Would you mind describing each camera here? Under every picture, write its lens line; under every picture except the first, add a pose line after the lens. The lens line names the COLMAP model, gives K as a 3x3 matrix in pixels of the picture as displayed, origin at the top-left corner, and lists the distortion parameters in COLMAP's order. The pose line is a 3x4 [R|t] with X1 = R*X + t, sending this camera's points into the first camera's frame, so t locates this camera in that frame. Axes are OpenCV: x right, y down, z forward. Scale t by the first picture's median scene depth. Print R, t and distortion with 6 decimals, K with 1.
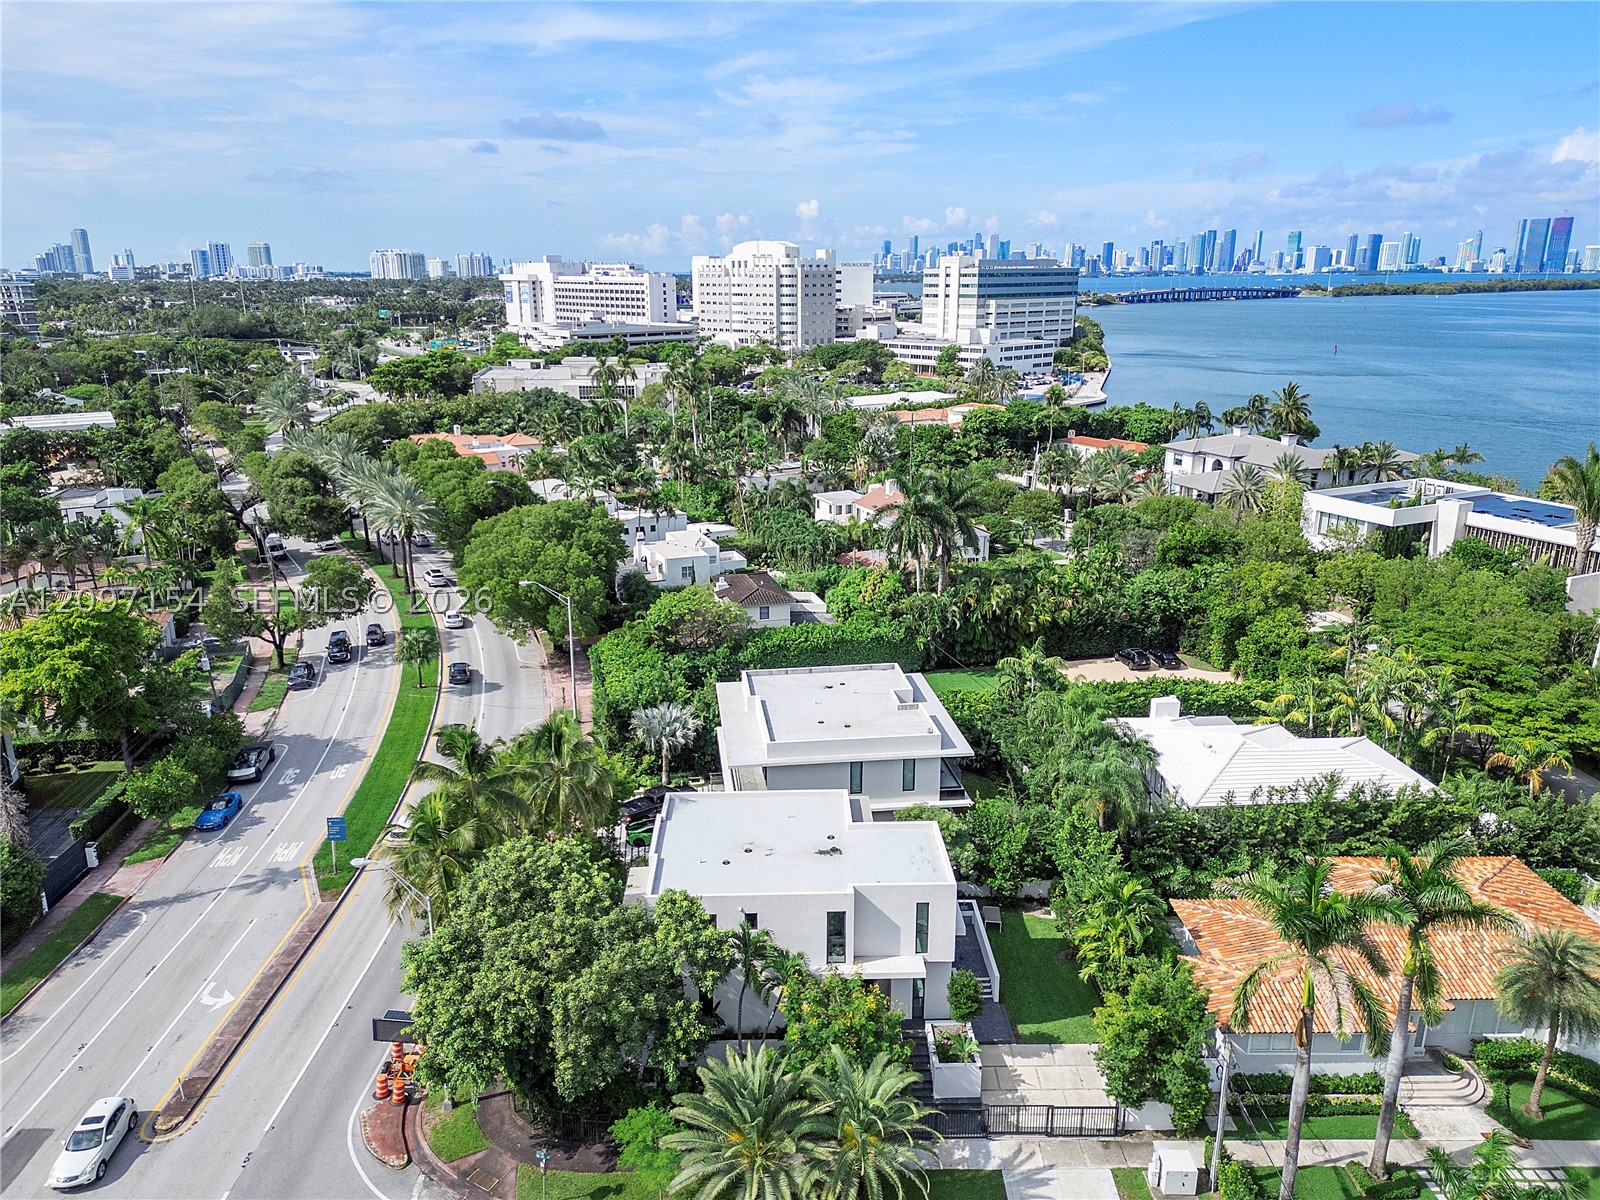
lens RADIAL K [[1133.2, 0, 801.7], [0, 1133.2, 607.3], [0, 0, 1]] dist [0.072611, -0.068217]
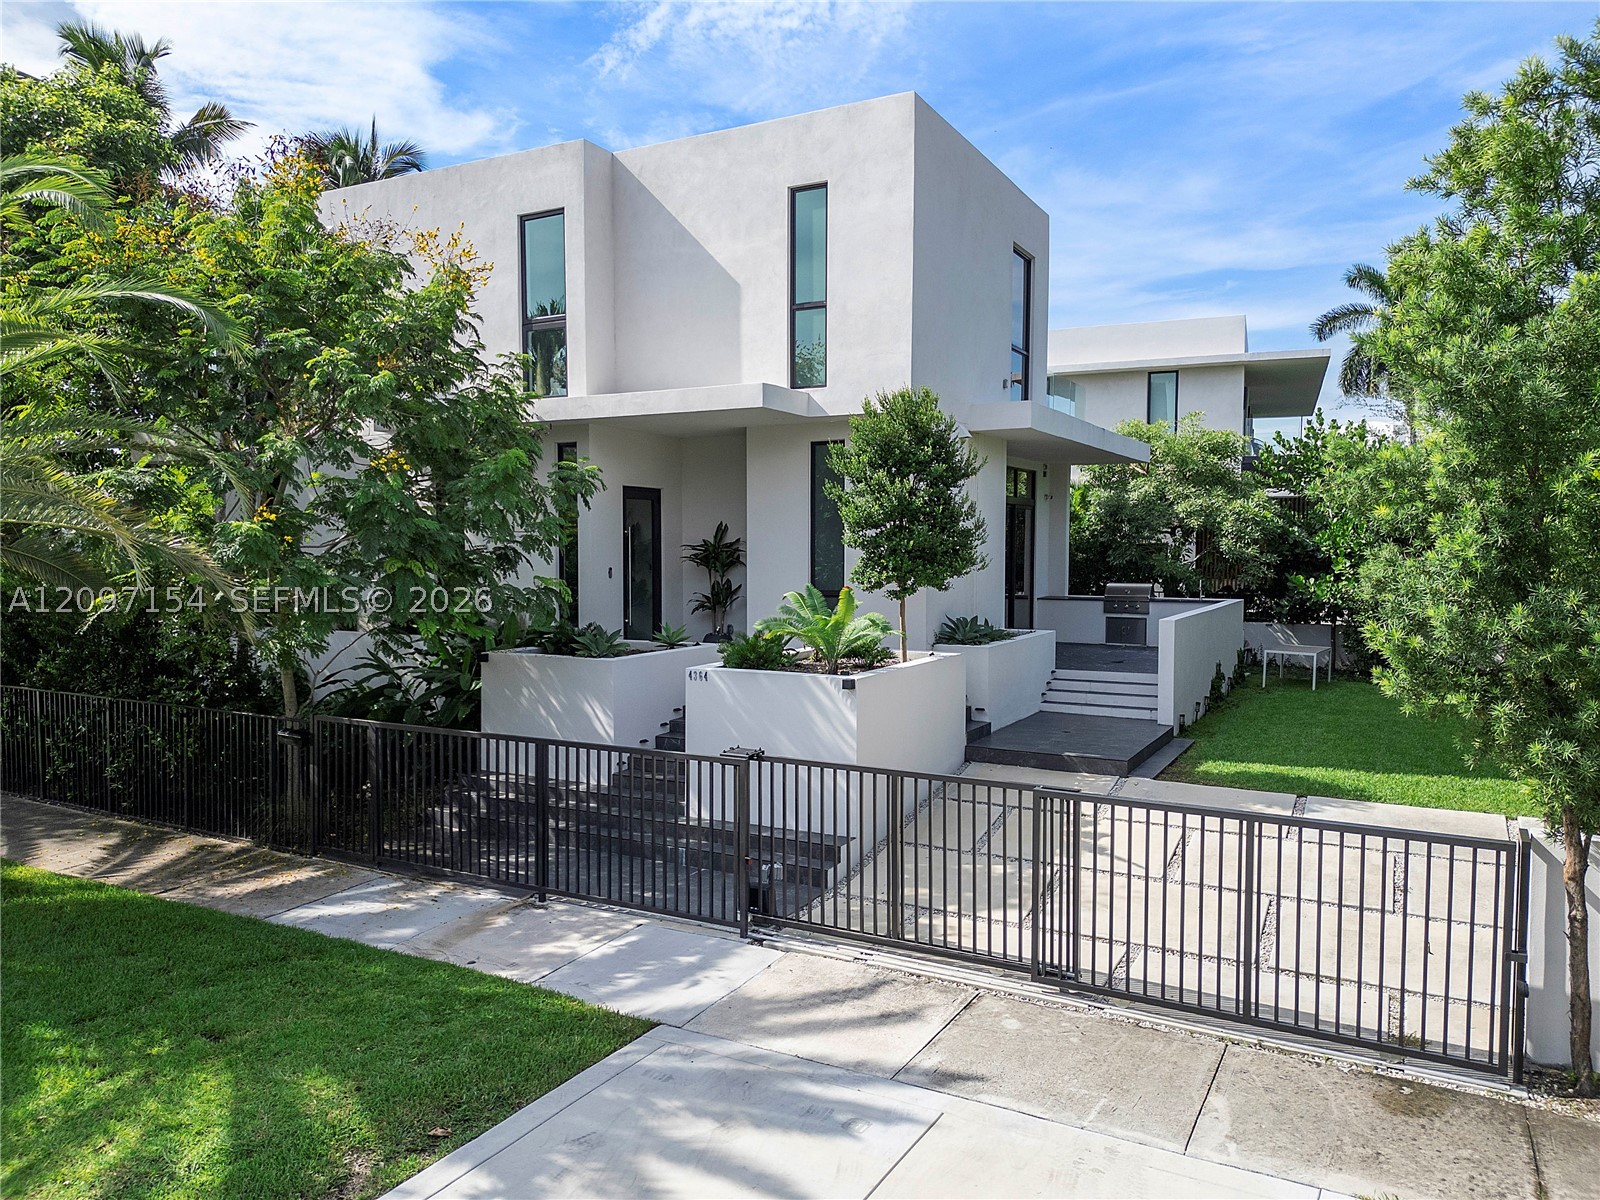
lens RADIAL K [[1133.2, 0, 793.2], [0, 1133.2, 597.3], [0, 0, 1]] dist [0.072611, -0.068217]
pose [[0.869158, 0.030193, -0.493612, 0.126076], [-0.146848, 0.968872, -0.199307, 0.211518], [0.472230, 0.245715, 0.846536, 0.390977]]
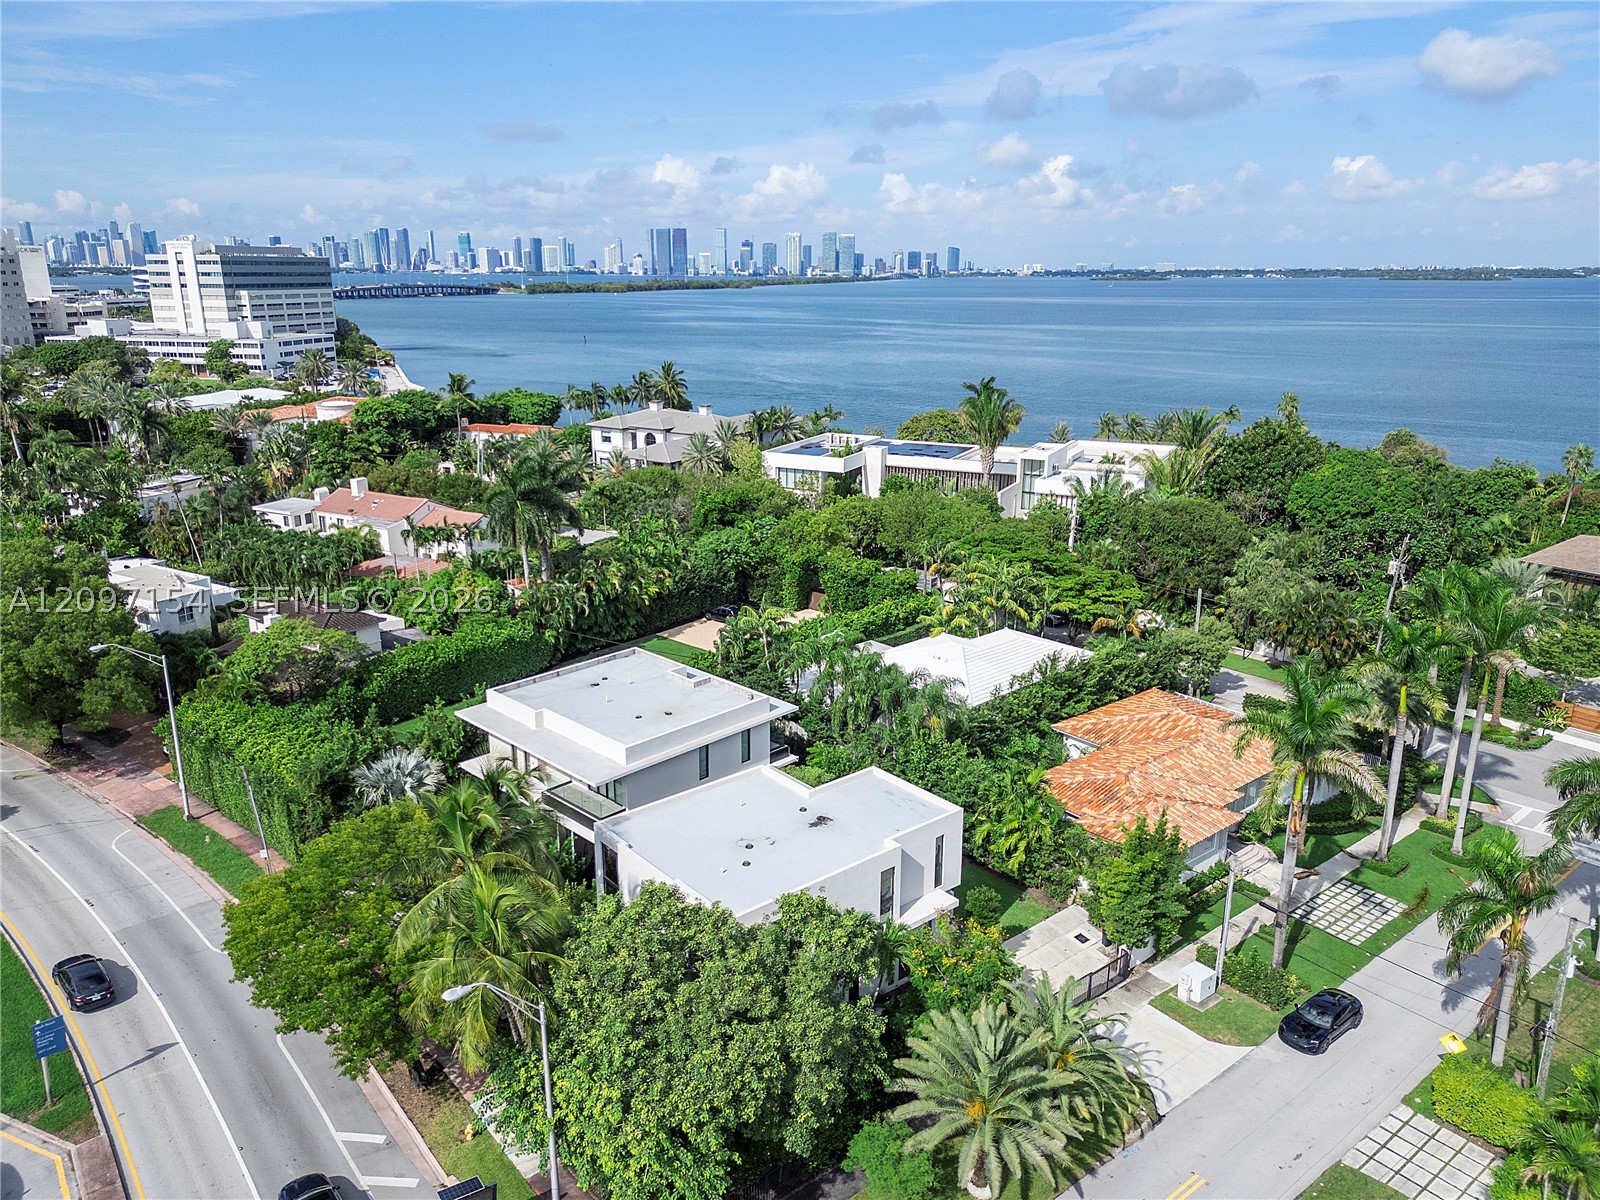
lens RADIAL K [[1133.2, 0, 809.8], [0, 1133.2, 596.4], [0, 0, 1]] dist [0.072611, -0.068217]
pose [[0.782606, -0.167038, 0.599688, -0.281128], [0.171495, 0.983902, 0.050253, -0.011369], [-0.598429, 0.063515, 0.798654, 0.122936]]
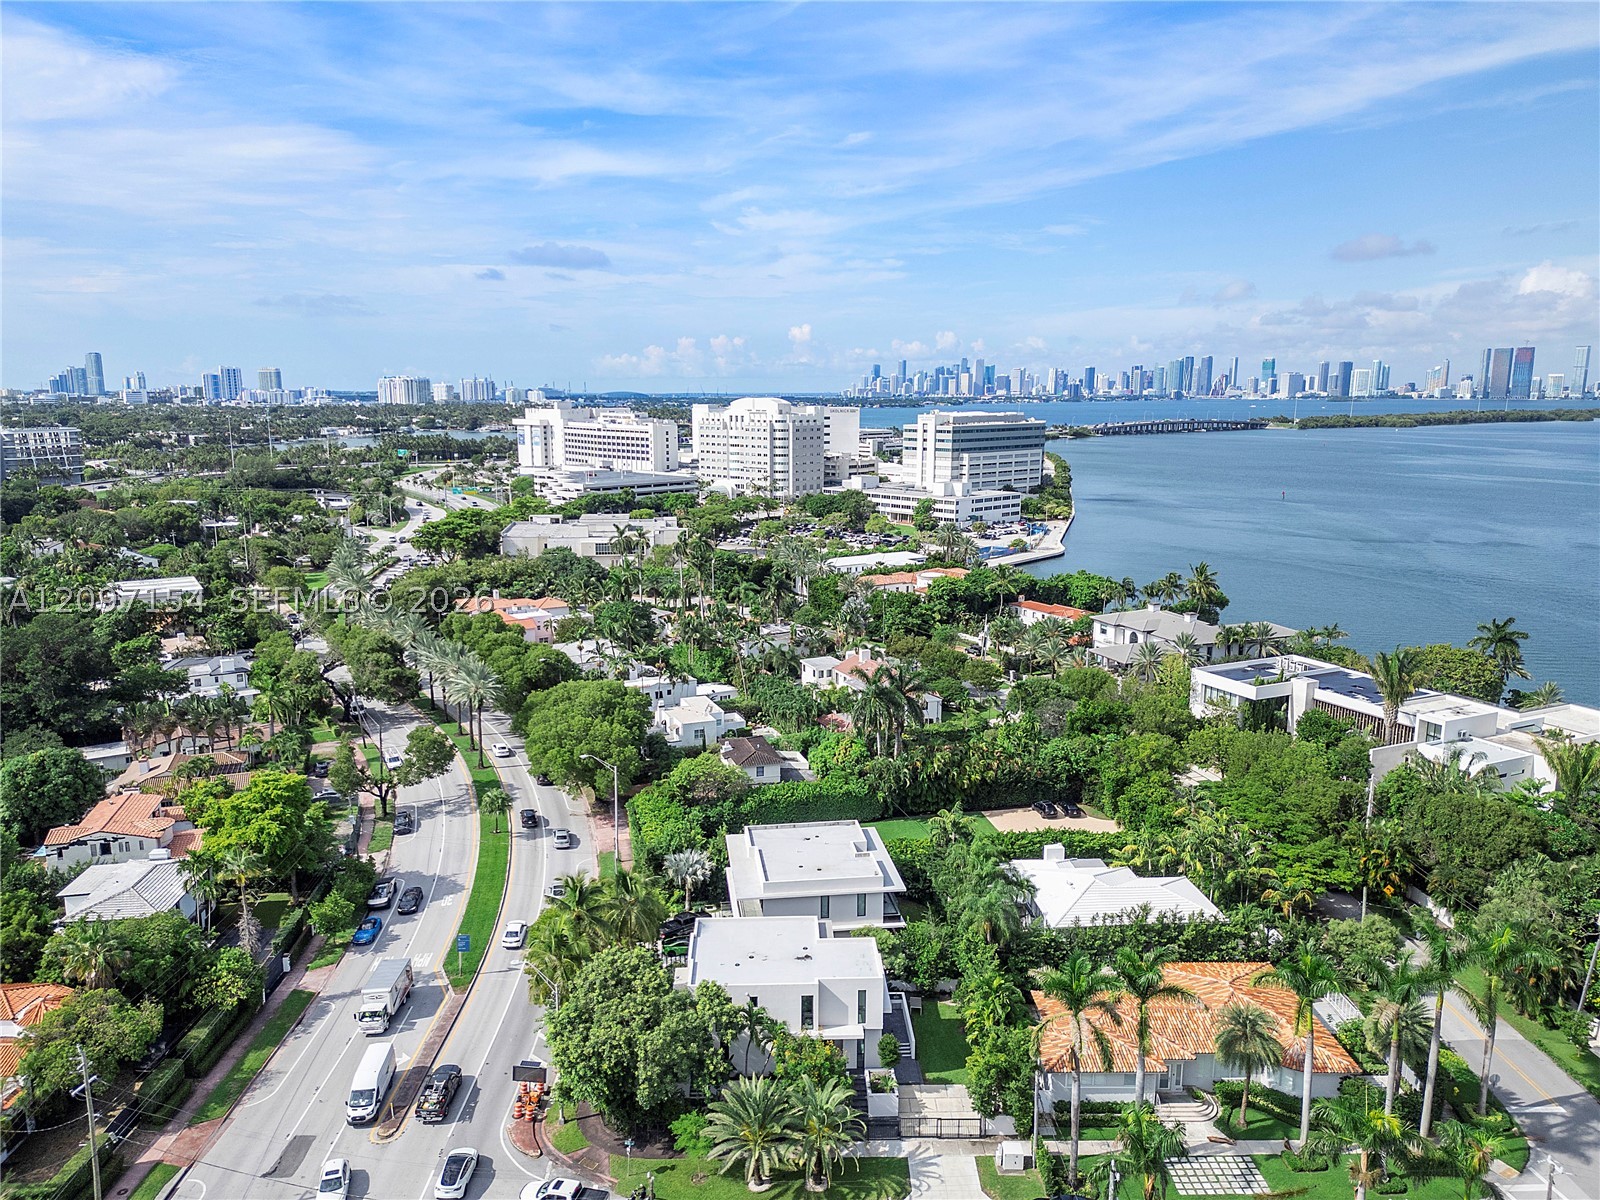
lens RADIAL K [[1133.2, 0, 804.1], [0, 1133.2, 606.0], [0, 0, 1]] dist [0.072611, -0.068217]
pose [[0.999950, 0.003257, 0.009445, 0.004422], [-0.002306, 0.995086, -0.098992, -0.057741], [-0.009721, 0.098965, 0.995043, -0.318453]]
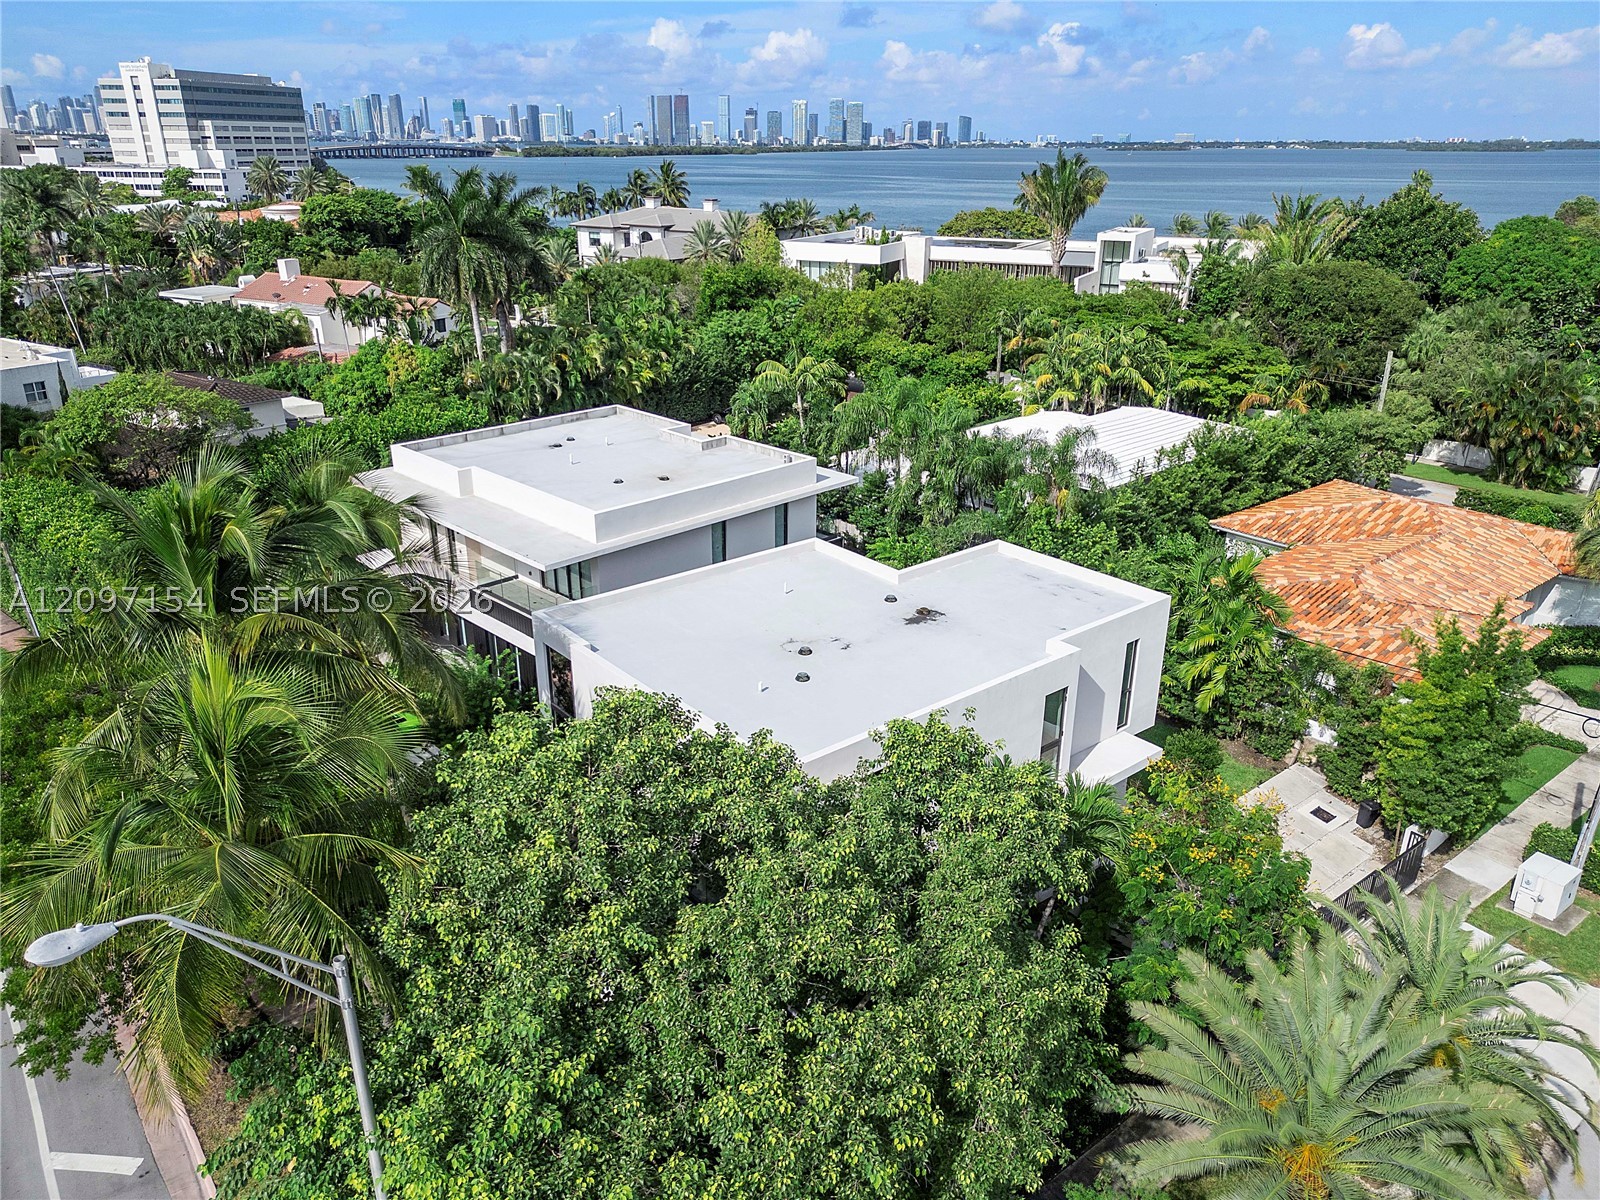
lens RADIAL K [[1133.2, 0, 805.9], [0, 1133.2, 573.6], [0, 0, 1]] dist [0.072611, -0.068217]
pose [[0.787542, -0.211792, 0.578724, -0.180521], [0.167833, 0.977304, 0.129266, 0.061016], [-0.592967, -0.004673, 0.805214, 0.315568]]
